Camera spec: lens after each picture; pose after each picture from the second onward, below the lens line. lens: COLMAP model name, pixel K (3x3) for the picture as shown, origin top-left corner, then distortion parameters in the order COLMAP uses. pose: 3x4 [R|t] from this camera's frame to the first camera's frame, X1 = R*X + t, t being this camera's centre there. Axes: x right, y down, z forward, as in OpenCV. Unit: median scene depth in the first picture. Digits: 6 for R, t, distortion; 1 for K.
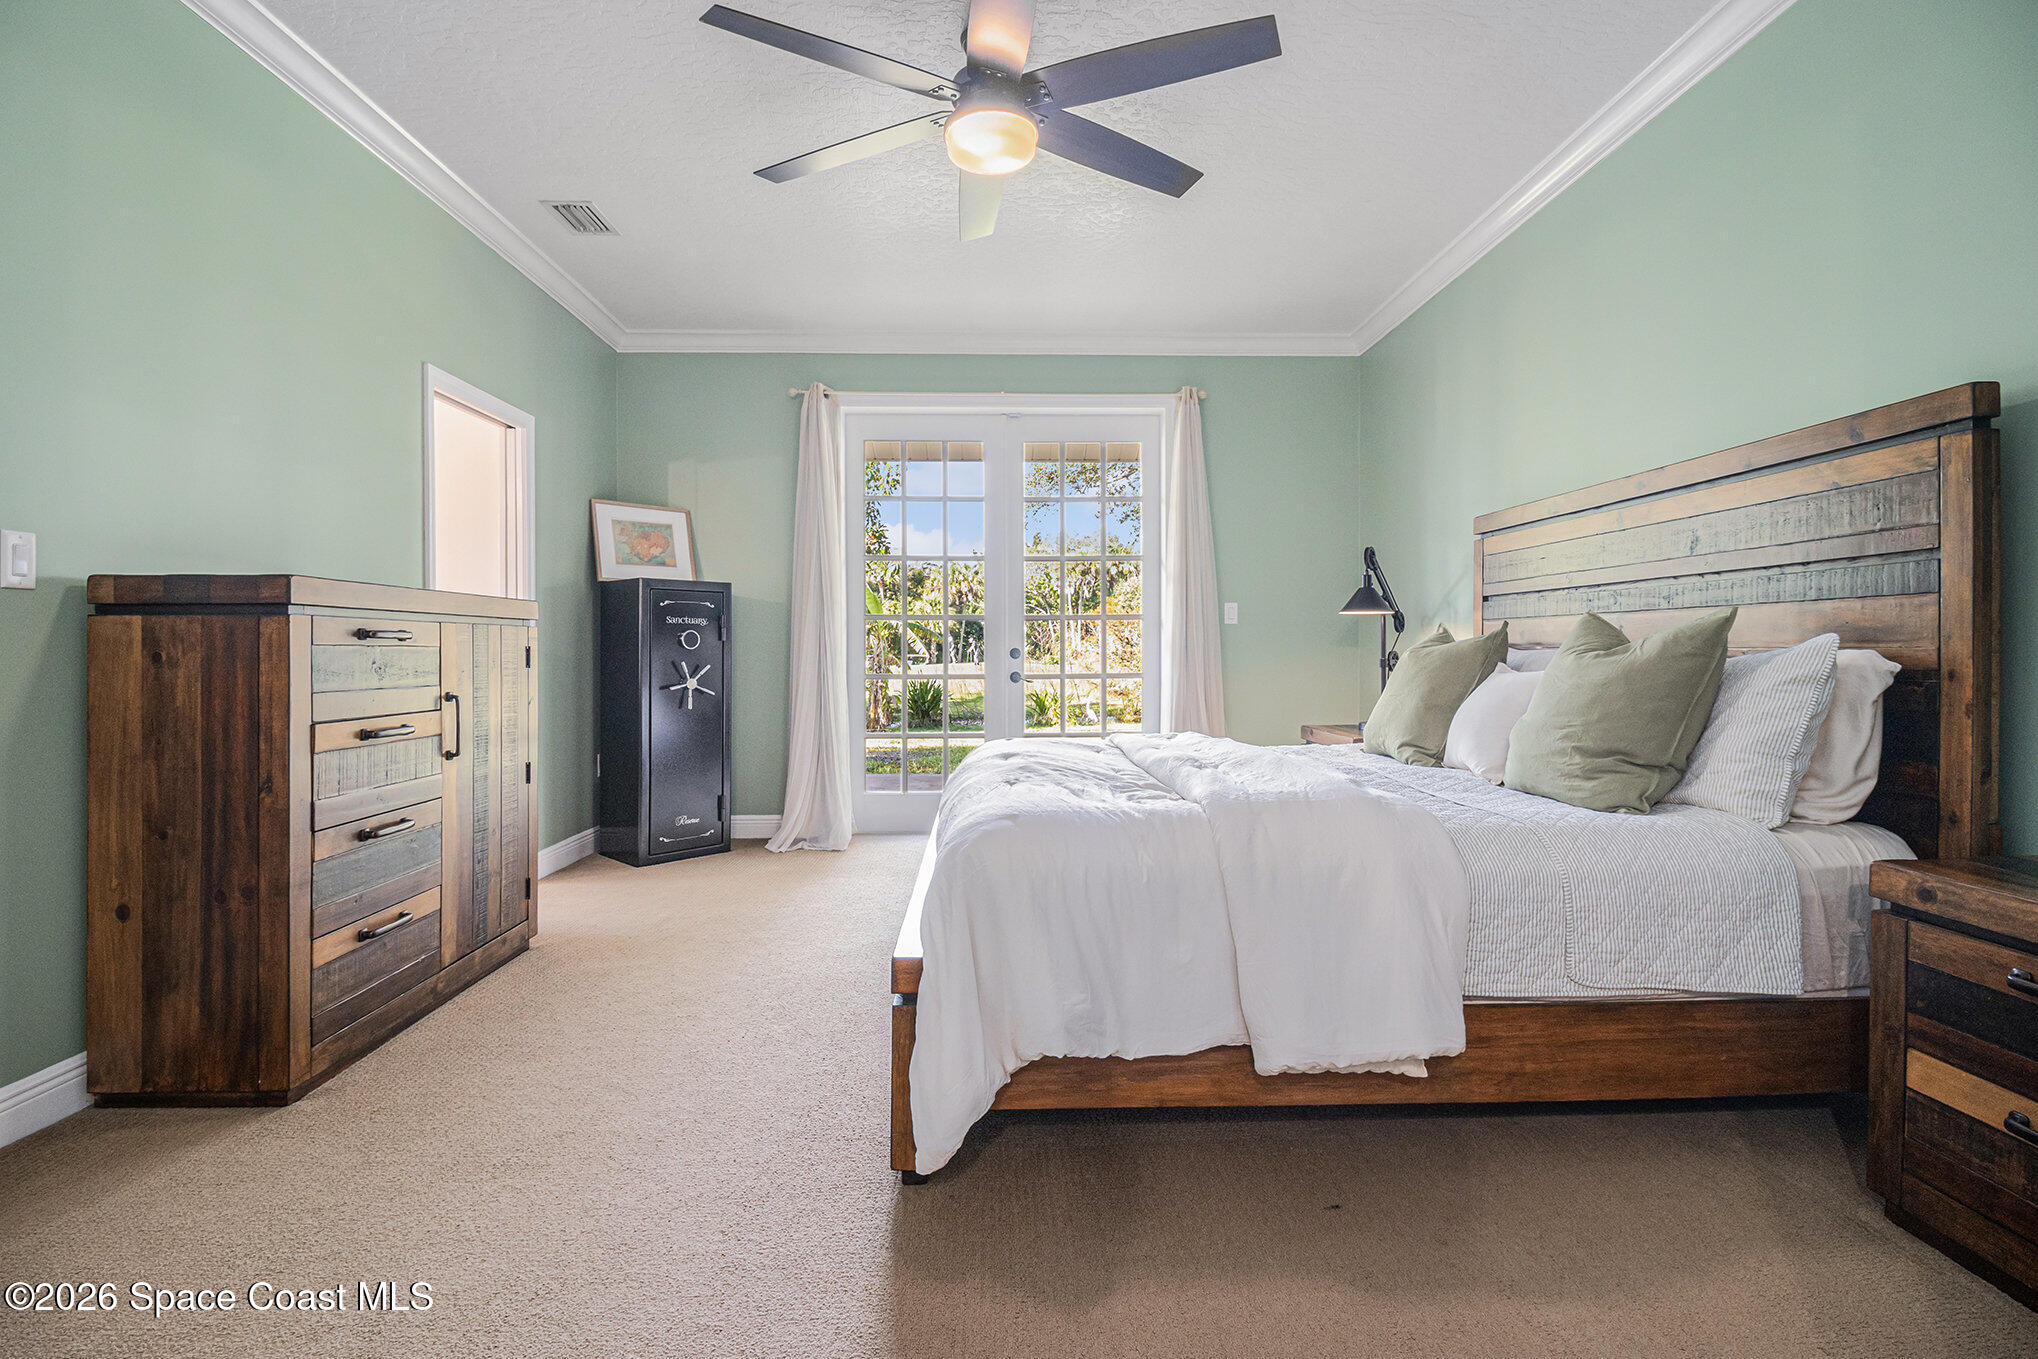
lens RADIAL K [[963.8, 0, 1032.4], [0, 963.8, 665.4], [0, 0, 1]] dist [-0.008997, -0.009862]
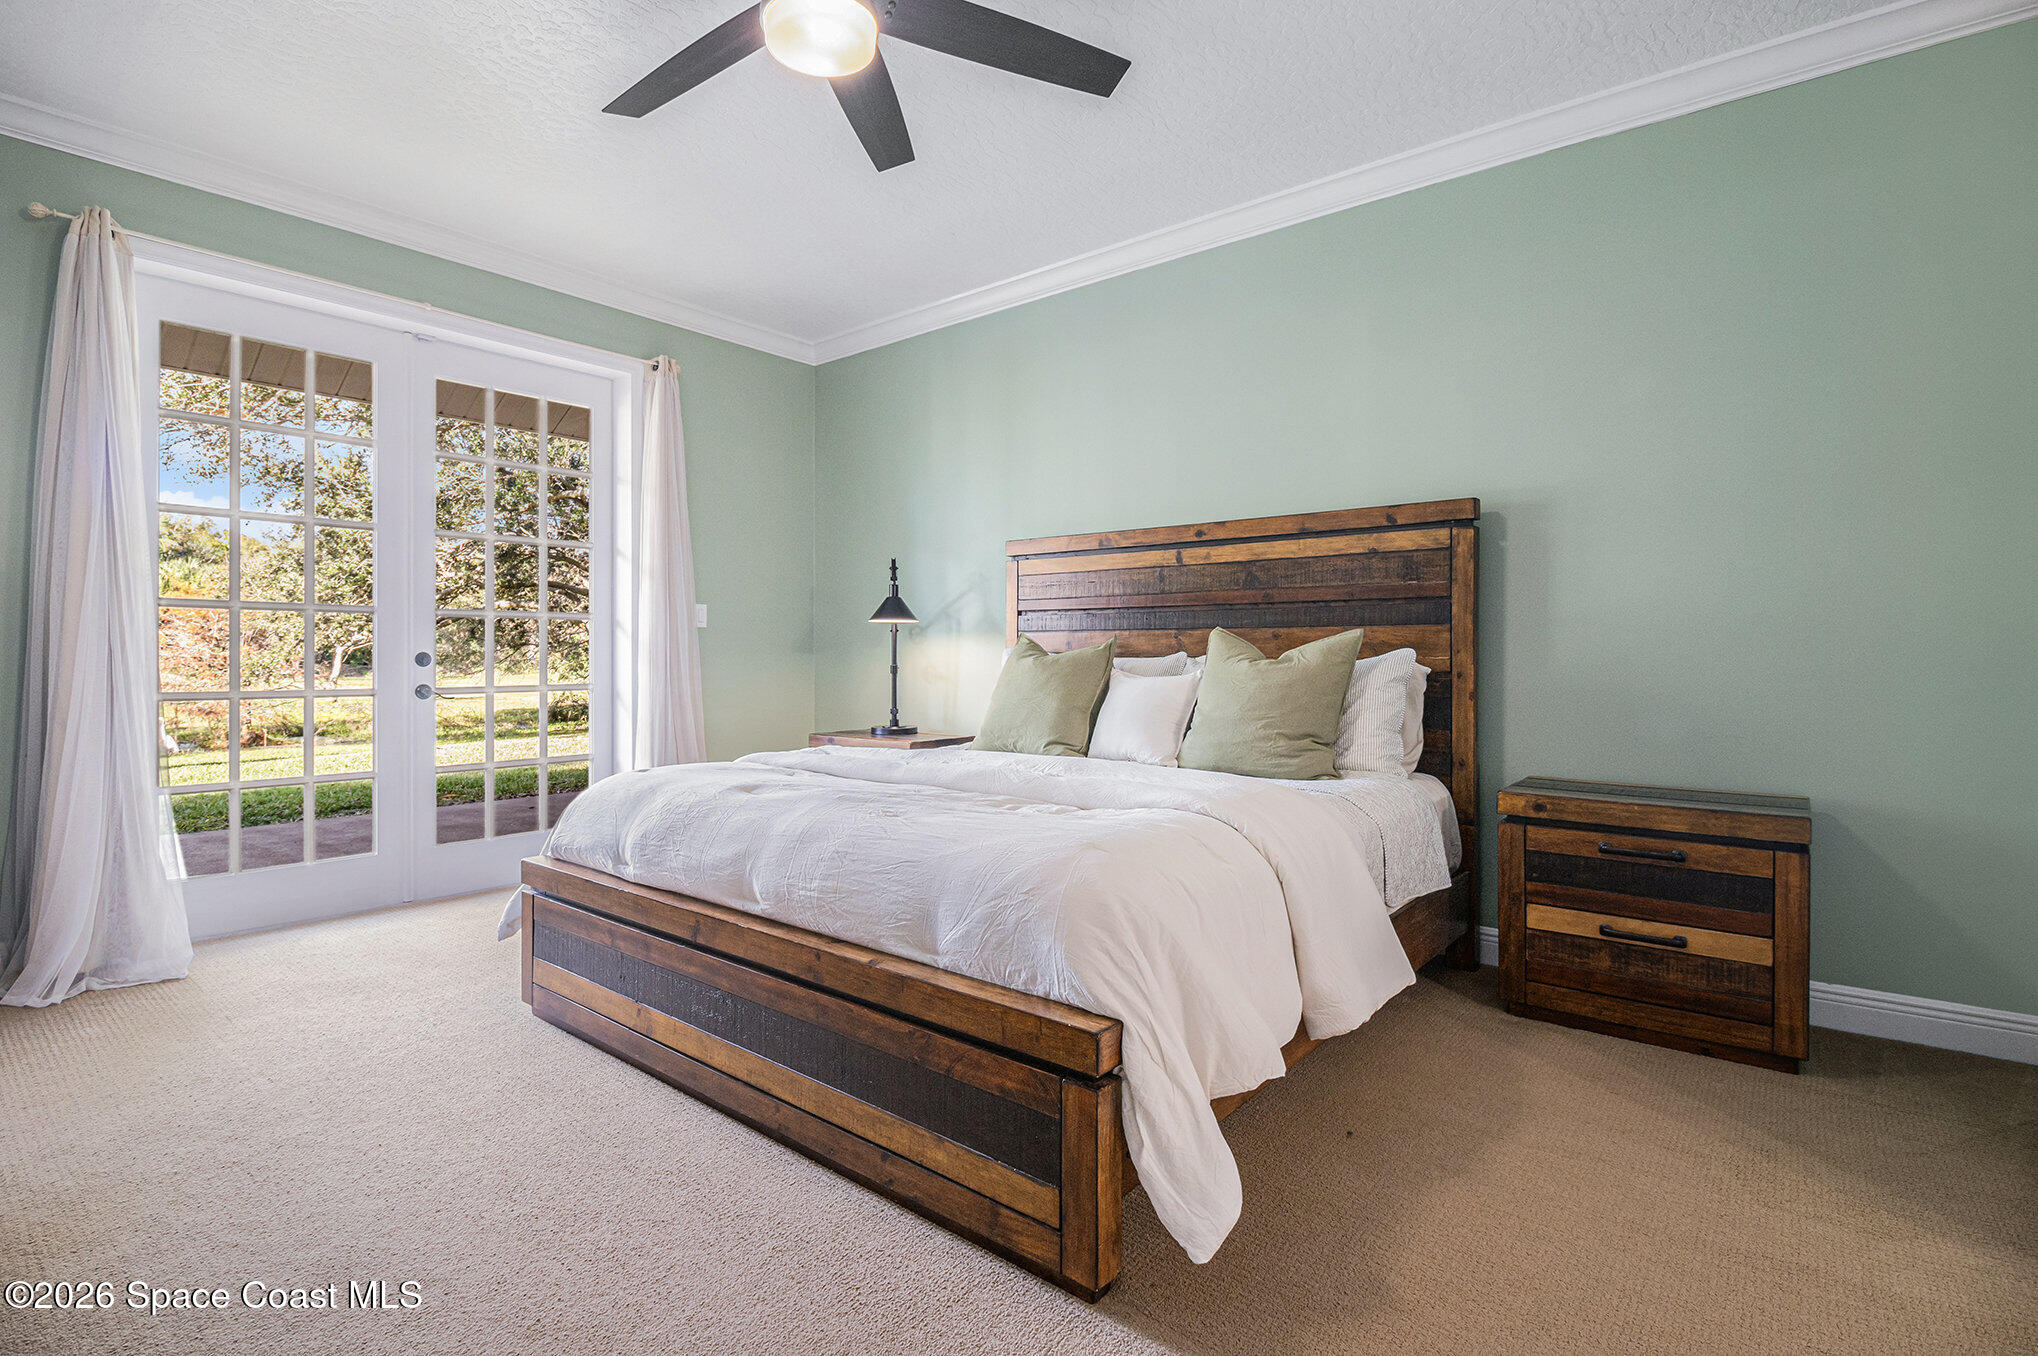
lens RADIAL K [[963.8, 0, 1030.7], [0, 963.8, 656.4], [0, 0, 1]] dist [-0.008997, -0.009862]
pose [[0.655732, 0.006160, 0.754969, -0.667984], [0.006424, 0.999885, -0.013739, -0.003493], [-0.754967, 0.013859, 0.655617, 0.417661]]
